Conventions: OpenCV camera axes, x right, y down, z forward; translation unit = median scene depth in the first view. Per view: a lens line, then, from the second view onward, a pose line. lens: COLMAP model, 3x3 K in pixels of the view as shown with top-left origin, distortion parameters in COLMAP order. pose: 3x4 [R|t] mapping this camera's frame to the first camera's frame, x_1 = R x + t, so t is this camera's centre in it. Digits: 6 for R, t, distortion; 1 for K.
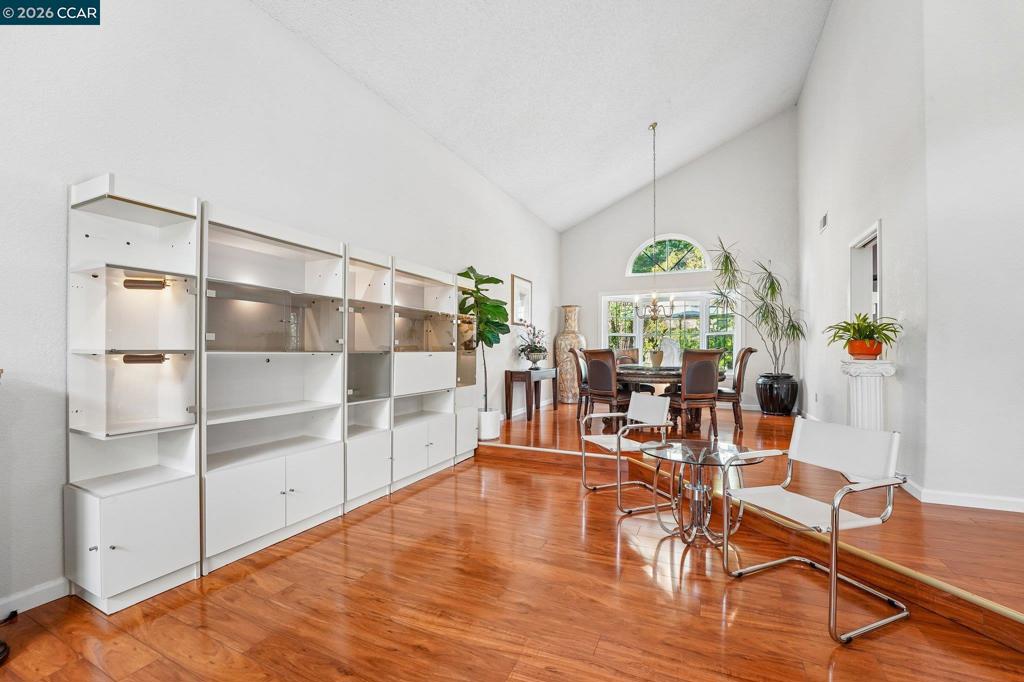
lens RADIAL K [[418.4, 0, 519.0], [0, 418.4, 350.0], [0, 0, 1]] dist [-0.021343, 0.003382]
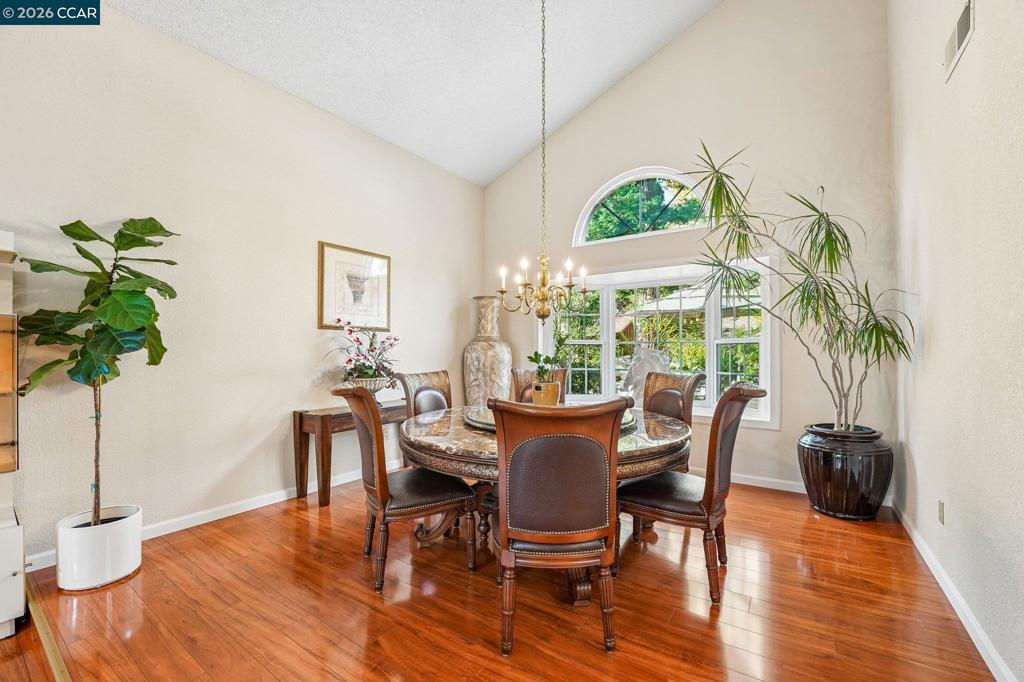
lens RADIAL K [[418.4, 0, 512.6], [0, 418.4, 346.0], [0, 0, 1]] dist [-0.021343, 0.003382]
pose [[0.985007, -0.000837, -0.172515, 0.338632], [-0.001387, 0.999918, -0.012768, -0.029659], [0.172511, 0.012815, 0.984924, 0.481232]]
